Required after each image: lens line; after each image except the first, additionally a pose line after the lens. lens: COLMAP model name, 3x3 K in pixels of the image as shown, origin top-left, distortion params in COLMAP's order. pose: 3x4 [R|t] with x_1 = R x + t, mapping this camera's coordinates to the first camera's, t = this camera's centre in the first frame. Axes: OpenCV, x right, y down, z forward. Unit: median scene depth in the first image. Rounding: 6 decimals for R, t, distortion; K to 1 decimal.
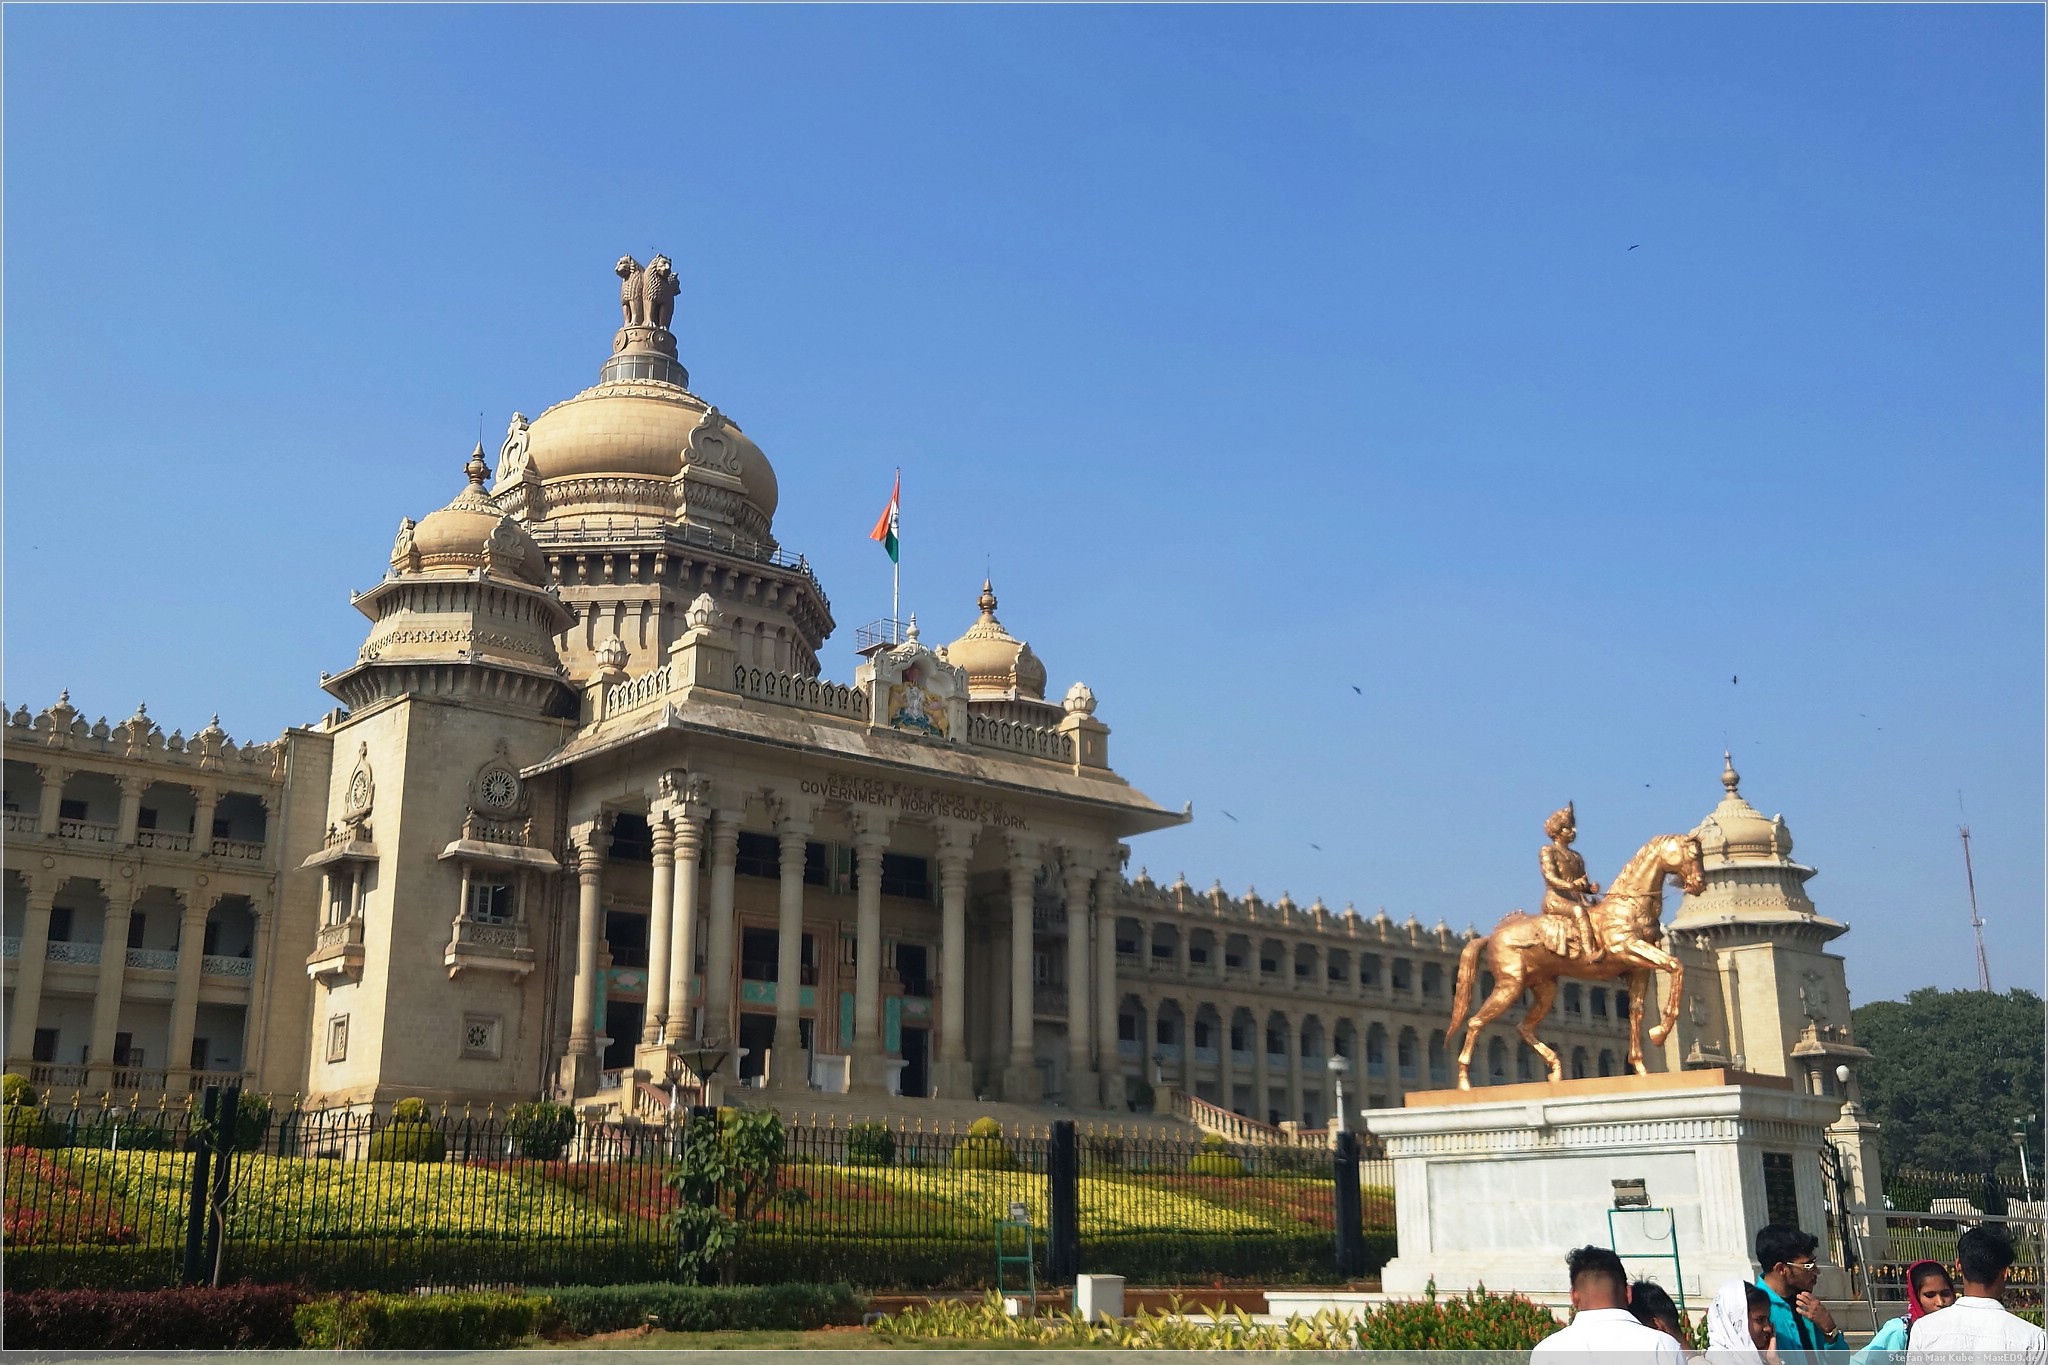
lens RADIAL K [[2109.8, 0, 1023.8], [0, 2109.8, 649.1], [0, 0, 1]] dist [0.009666, 0.020784]
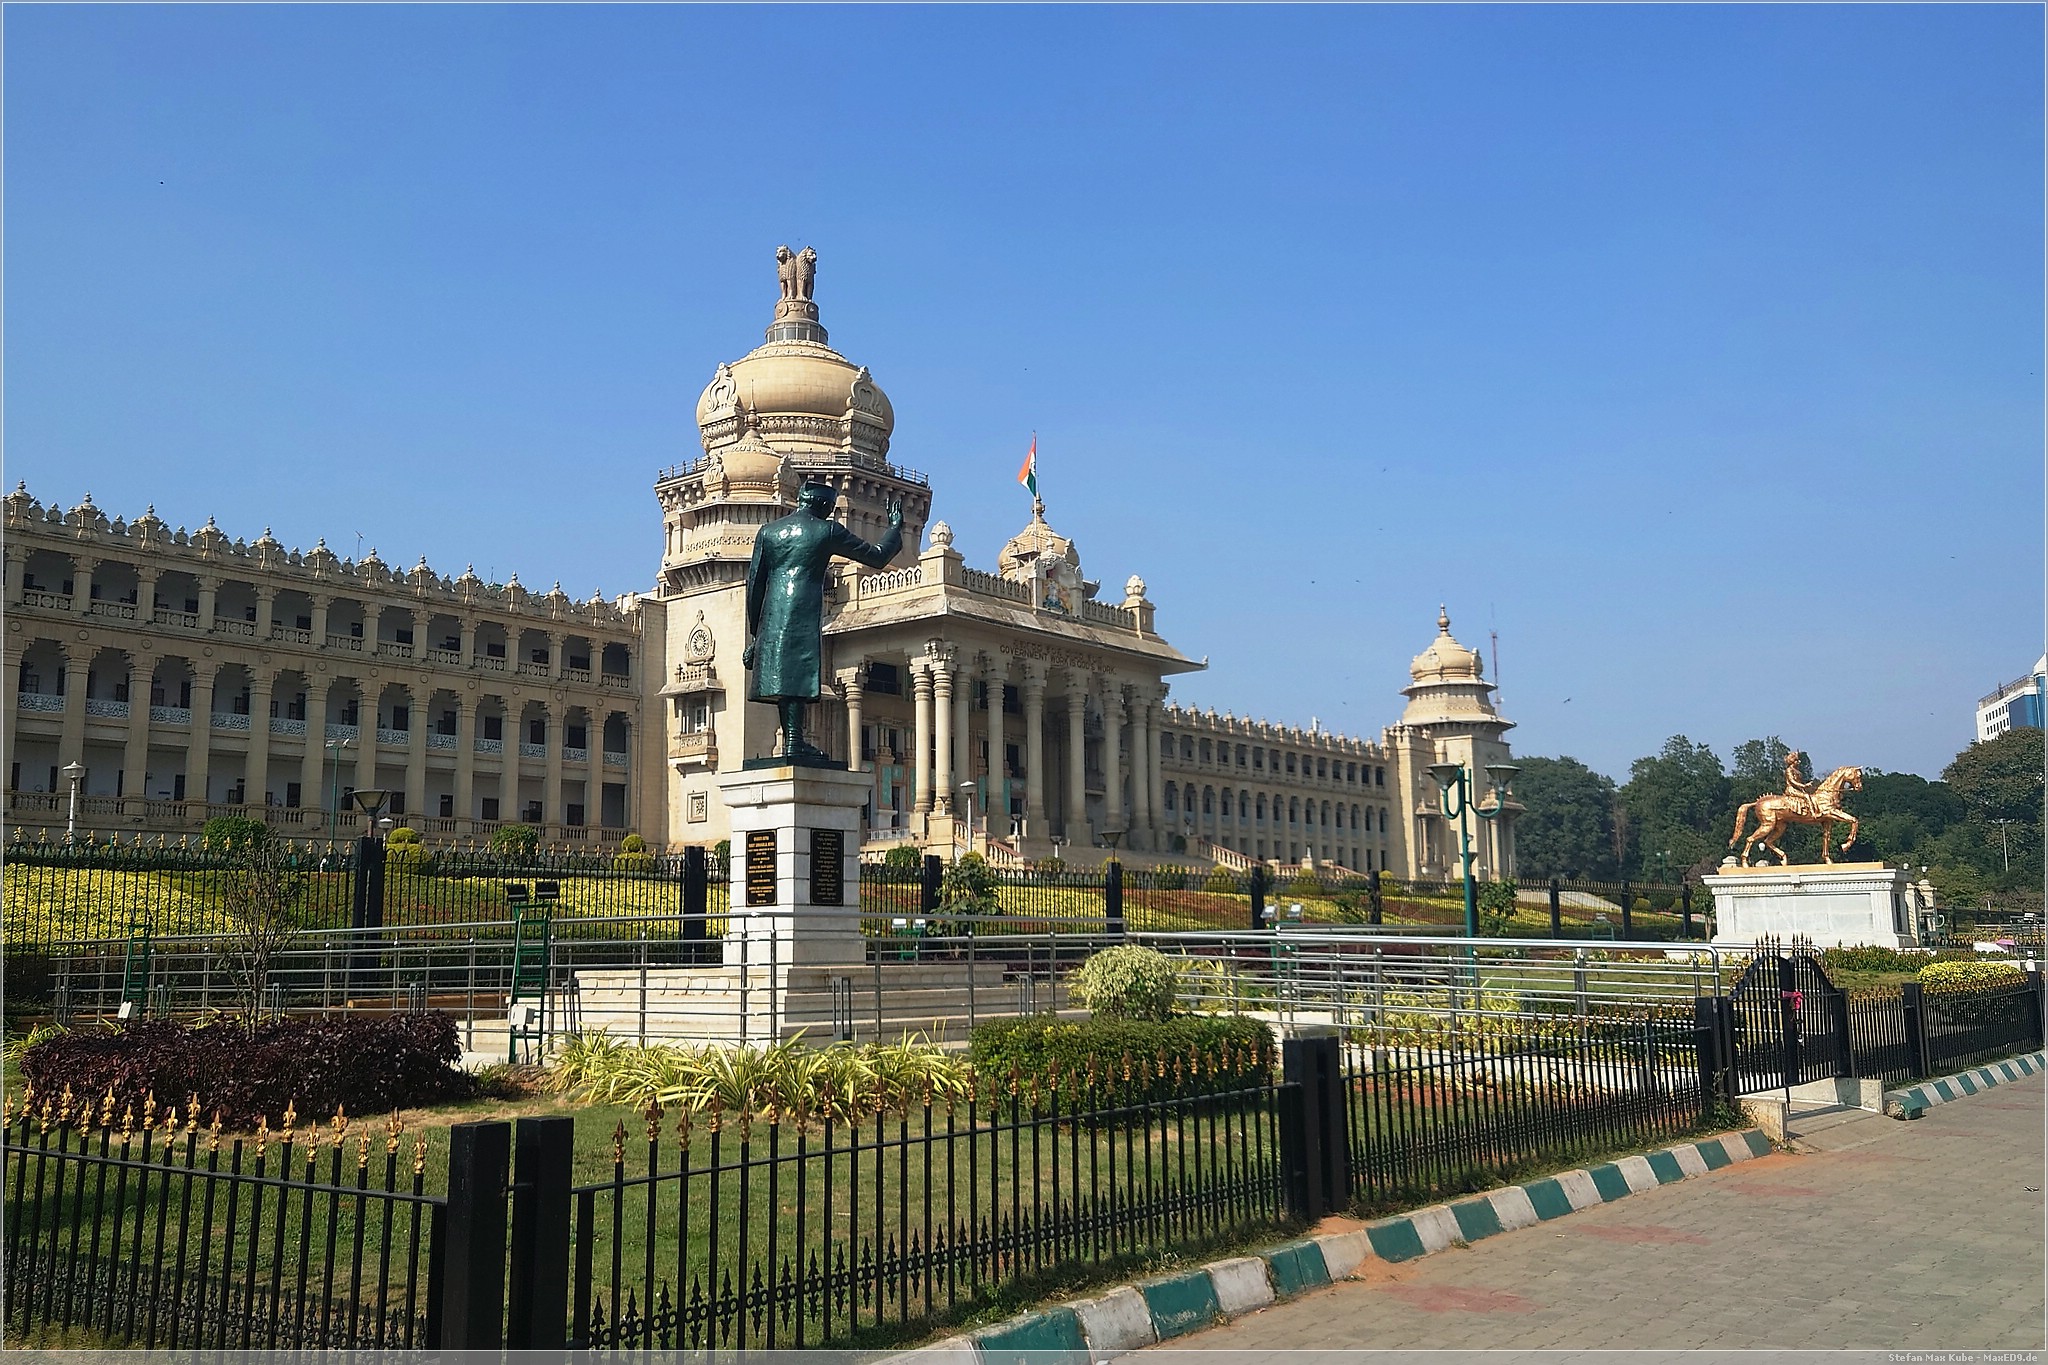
lens RADIAL K [[1752.8, 0, 1028.3], [0, 1752.8, 644.5], [0, 0, 1]] dist [0.004856, 0.000236]
pose [[0.983141, 0.023804, 0.181294, -0.287048], [-0.043732, 0.993326, 0.106728, -0.068736], [-0.177543, -0.112857, 0.977620, -0.234260]]
